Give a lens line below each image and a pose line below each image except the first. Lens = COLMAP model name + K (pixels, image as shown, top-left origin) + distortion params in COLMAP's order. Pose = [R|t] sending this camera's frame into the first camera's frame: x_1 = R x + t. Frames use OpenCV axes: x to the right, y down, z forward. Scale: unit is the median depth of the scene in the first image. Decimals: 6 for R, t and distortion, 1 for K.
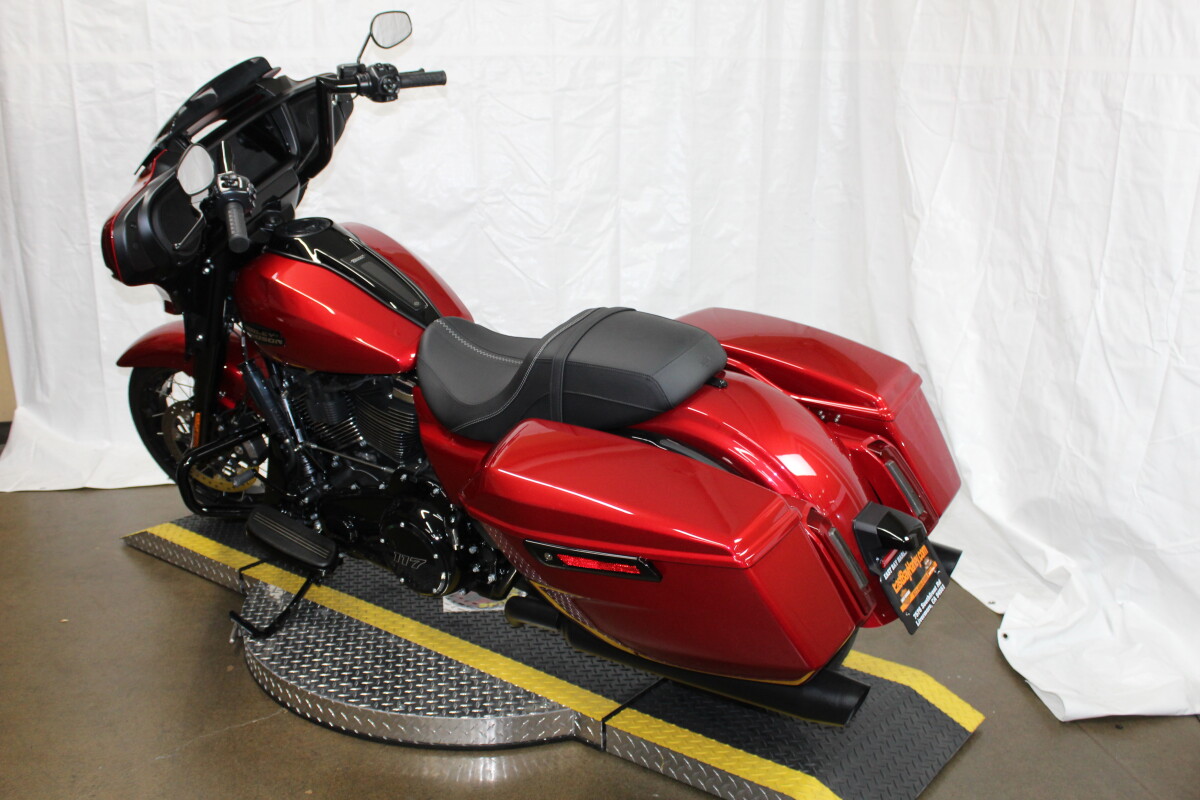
lens RADIAL K [[1216.3, 0, 604.4], [0, 1216.3, 389.5], [0, 0, 1]] dist [-0.068879, 0.000000]
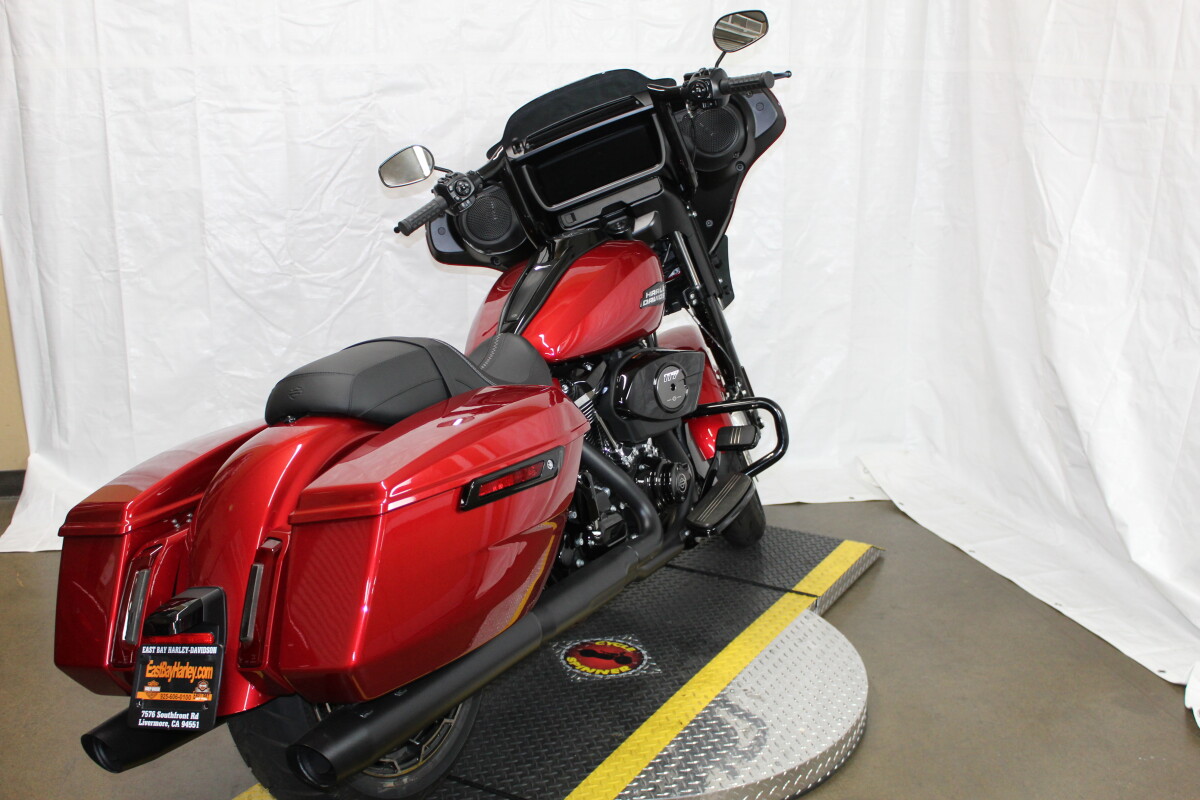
lens RADIAL K [[1321.5, 0, 611.2], [0, 1321.5, 396.5], [0, 0, 1]] dist [-0.068673, 0.000000]
pose [[0.999471, -0.002147, 0.032439, -0.108555], [0.002604, 0.999898, -0.014037, -0.015401], [-0.032406, 0.014114, 0.999375, 0.024061]]
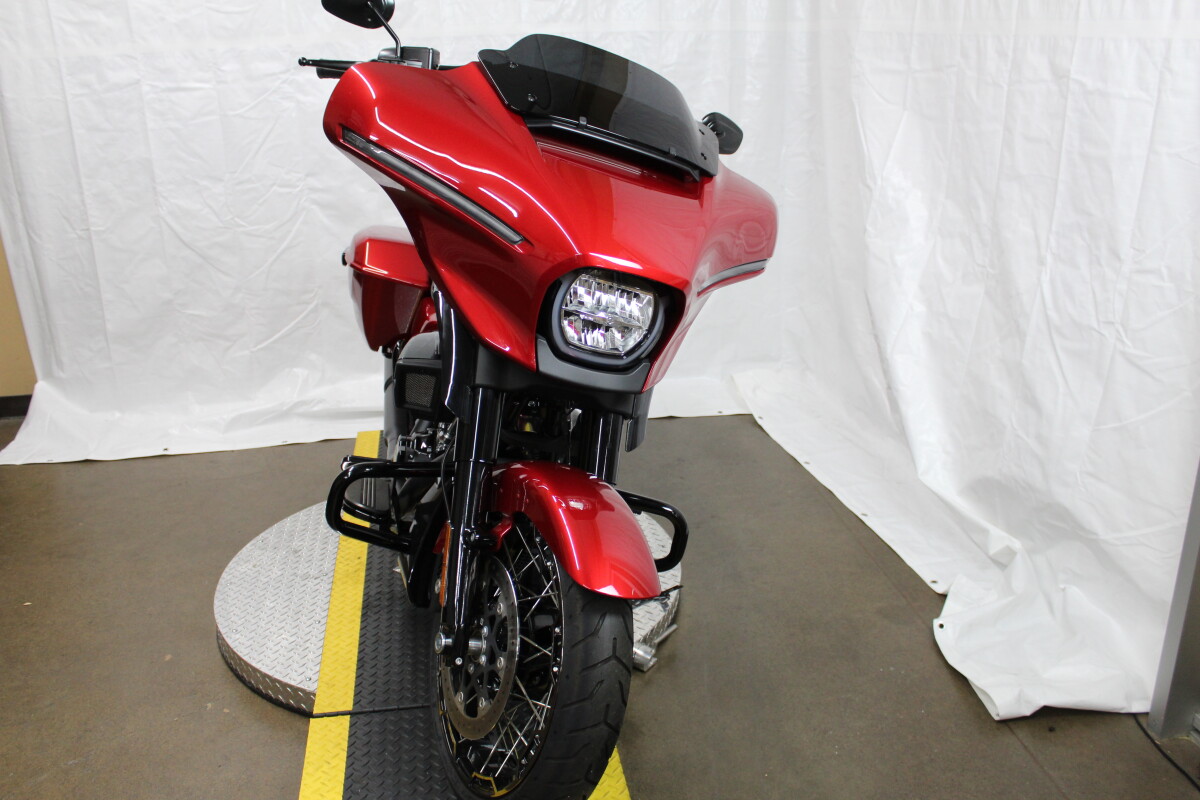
lens RADIAL K [[1044.8, 0, 605.1], [0, 1044.8, 392.0], [0, 0, 1]] dist [-0.120163, 0.078933]
pose [[0.998731, -0.012086, -0.048898, 0.079391], [0.015348, 0.997643, 0.066875, -0.034508], [0.047975, -0.067541, 0.996562, 0.129081]]
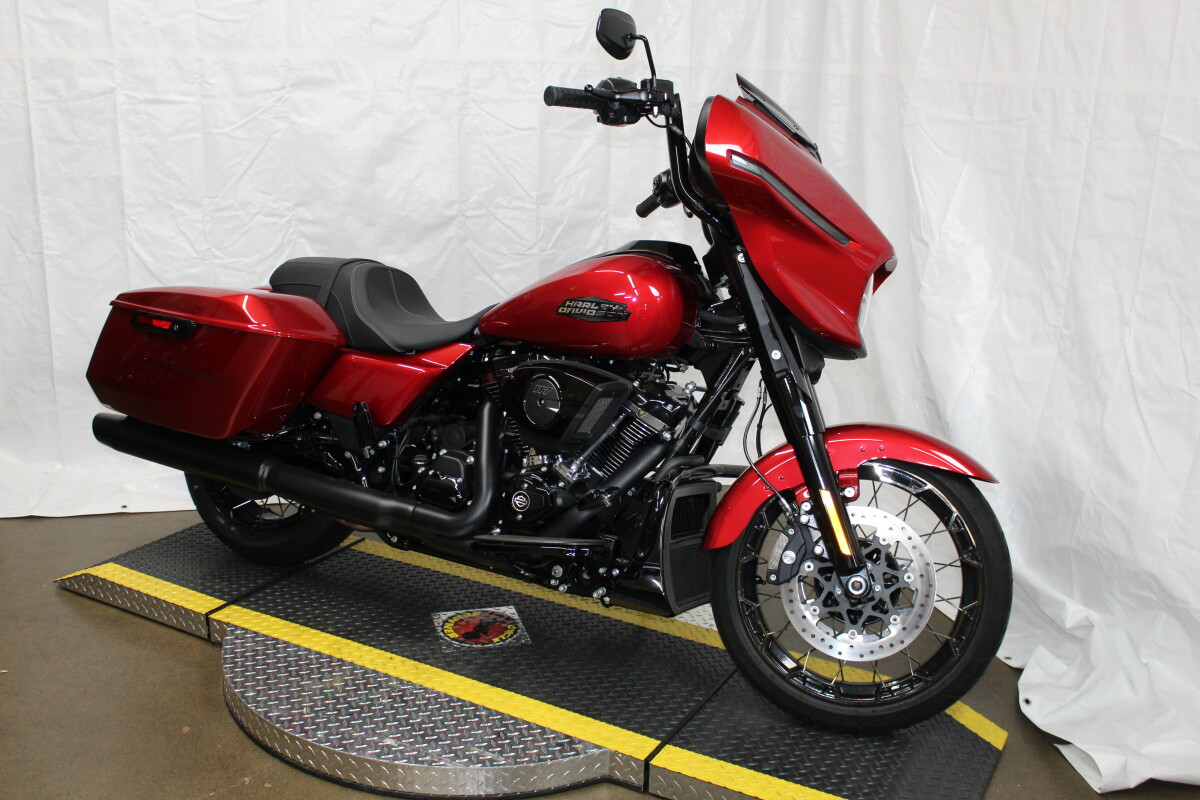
lens RADIAL K [[1216.3, 0, 609.9], [0, 1216.3, 391.4], [0, 0, 1]] dist [-0.068879, 0.000000]
pose [[0.999413, 0.014614, 0.030969, -0.016870], [-0.014539, 0.999891, -0.002671, -0.019859], [-0.031005, 0.002220, 0.999517, 0.063212]]
